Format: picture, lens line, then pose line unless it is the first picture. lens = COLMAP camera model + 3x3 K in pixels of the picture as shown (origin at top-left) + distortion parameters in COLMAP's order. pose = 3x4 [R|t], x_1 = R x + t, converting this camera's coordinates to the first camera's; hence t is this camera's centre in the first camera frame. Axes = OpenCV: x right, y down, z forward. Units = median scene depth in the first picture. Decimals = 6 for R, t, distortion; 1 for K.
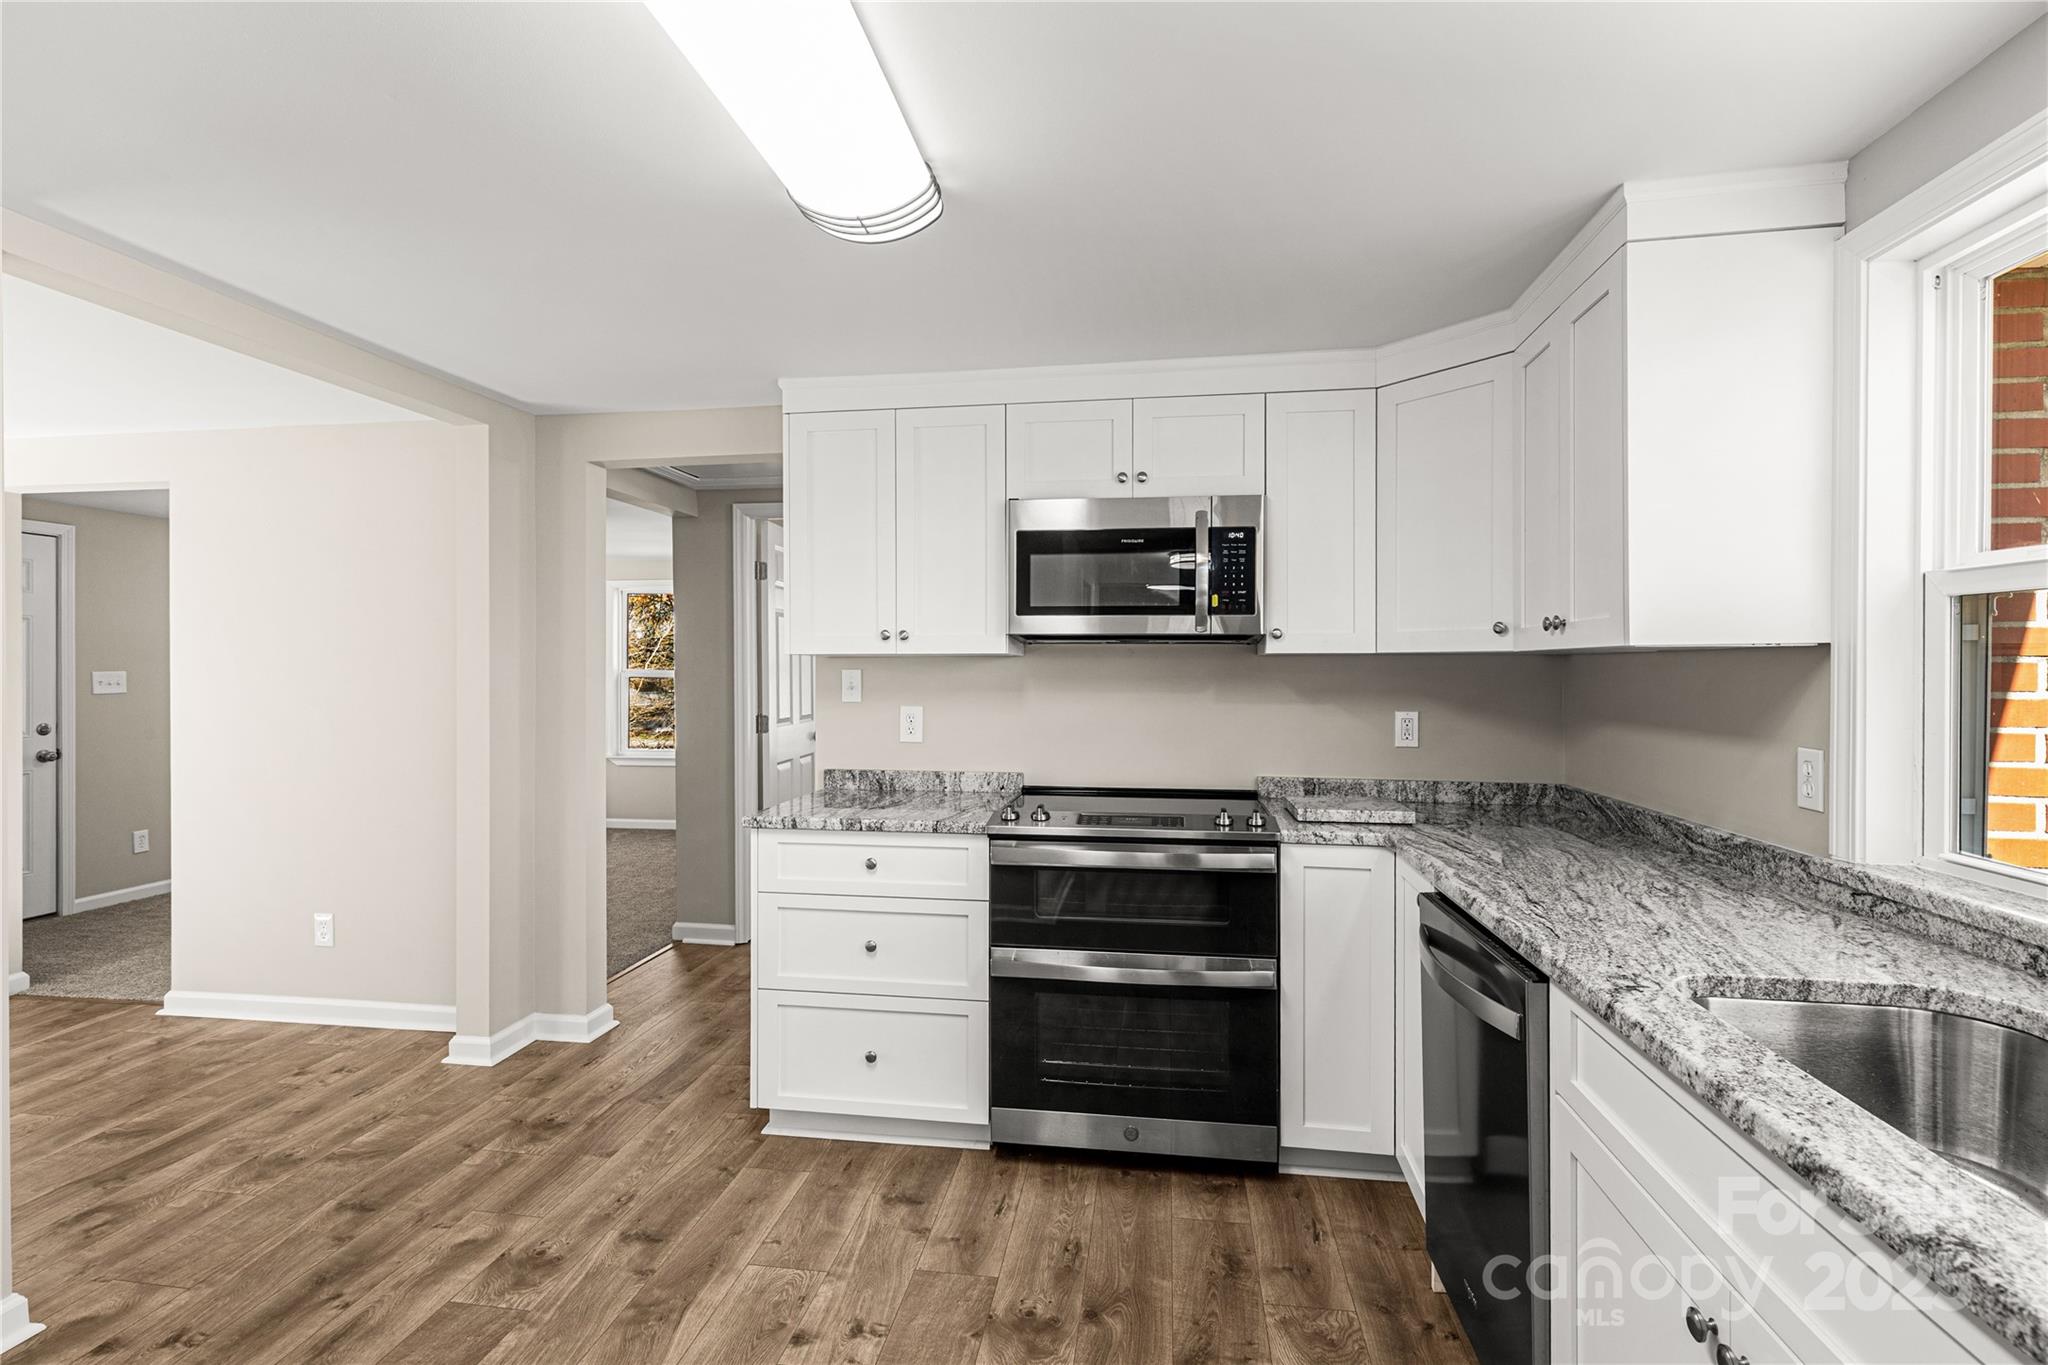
lens RADIAL K [[955.7, 0, 1024.0], [0, 955.7, 682.5], [0, 0, 1]] dist [0.002764, 0.000484]
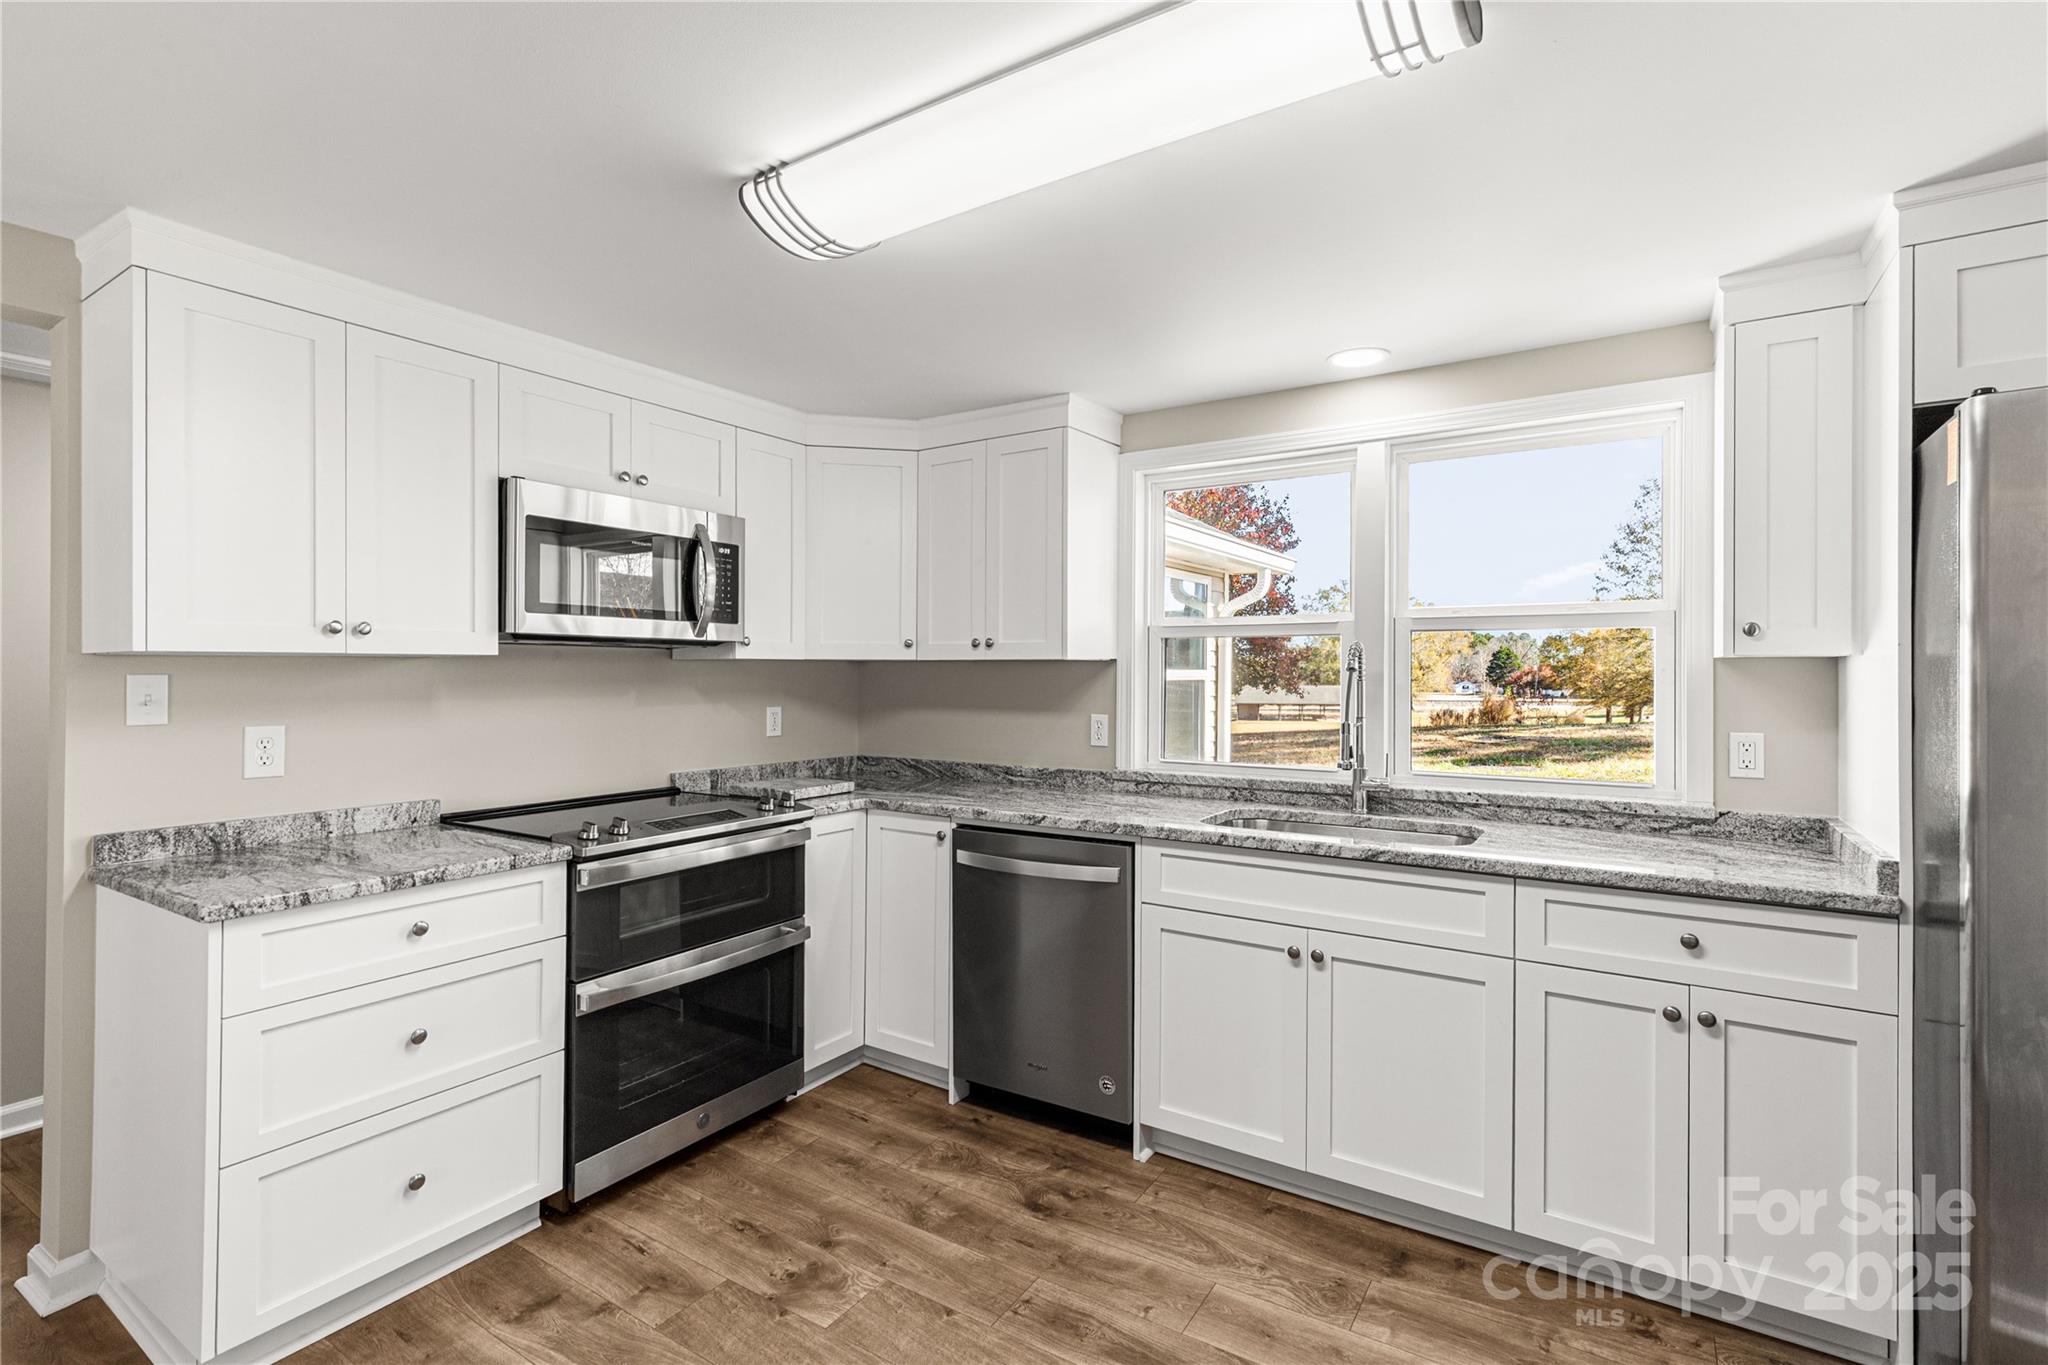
lens RADIAL K [[946.6, 0, 1020.3], [0, 946.6, 683.7], [0, 0, 1]] dist [0.000694, -0.000185]
pose [[0.416204, -0.013379, 0.909173, -0.653058], [0.013718, 0.999870, 0.008433, -0.006204], [-0.909168, 0.008962, 0.416333, 0.247503]]
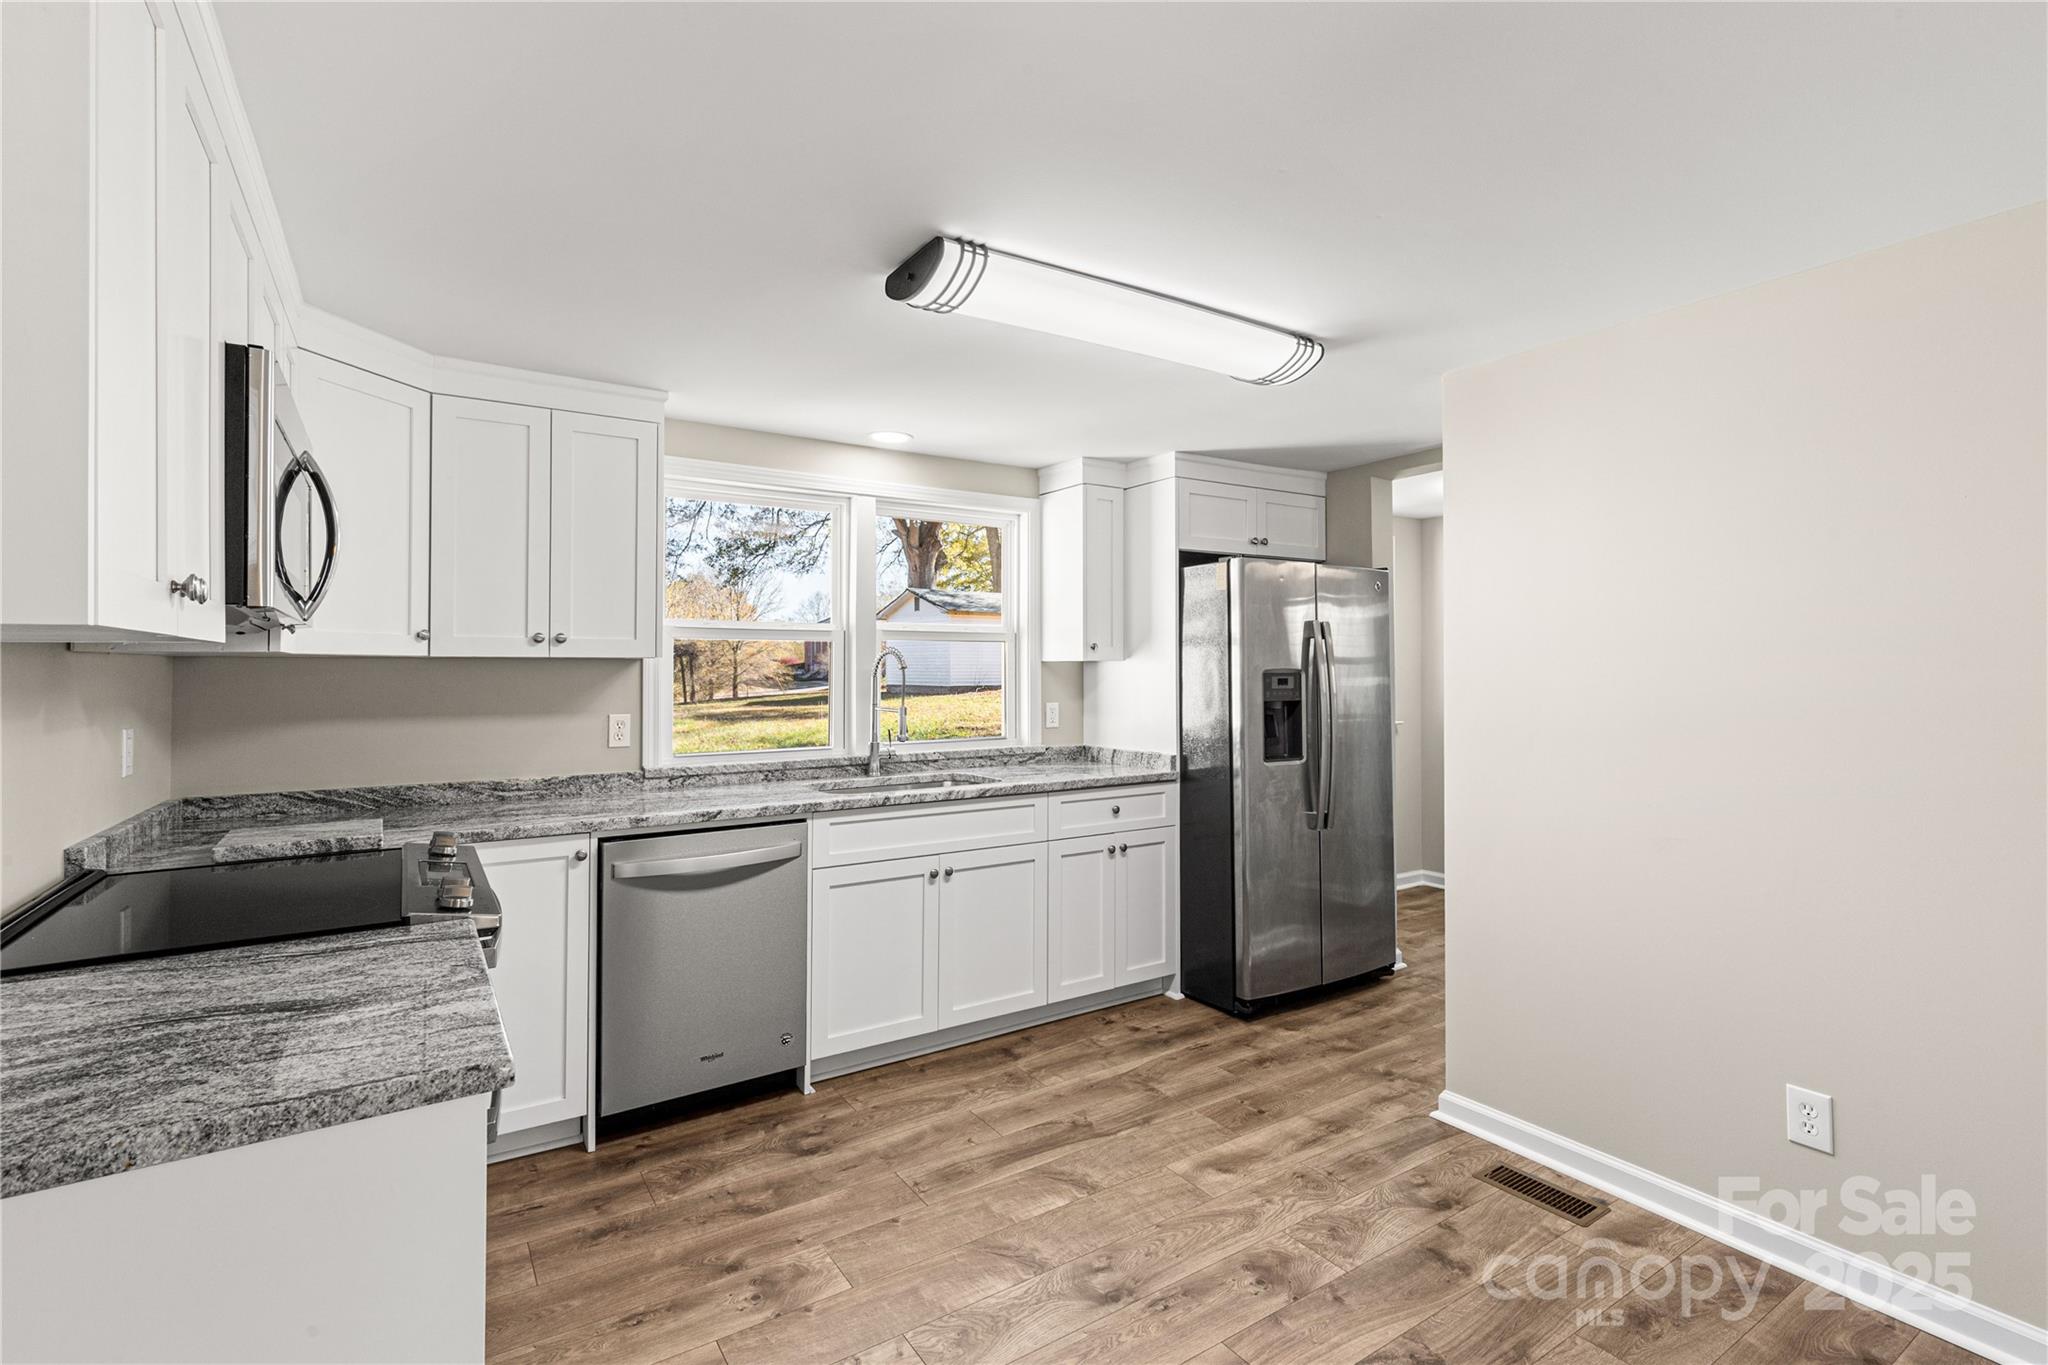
lens RADIAL K [[946.6, 0, 1020.3], [0, 946.6, 683.7], [0, 0, 1]] dist [0.000694, -0.000185]
pose [[-0.662533, -0.011957, 0.748937, -0.728199], [0.012706, 0.999549, 0.027199, -0.020127], [-0.748925, 0.027536, -0.662083, 1.119543]]
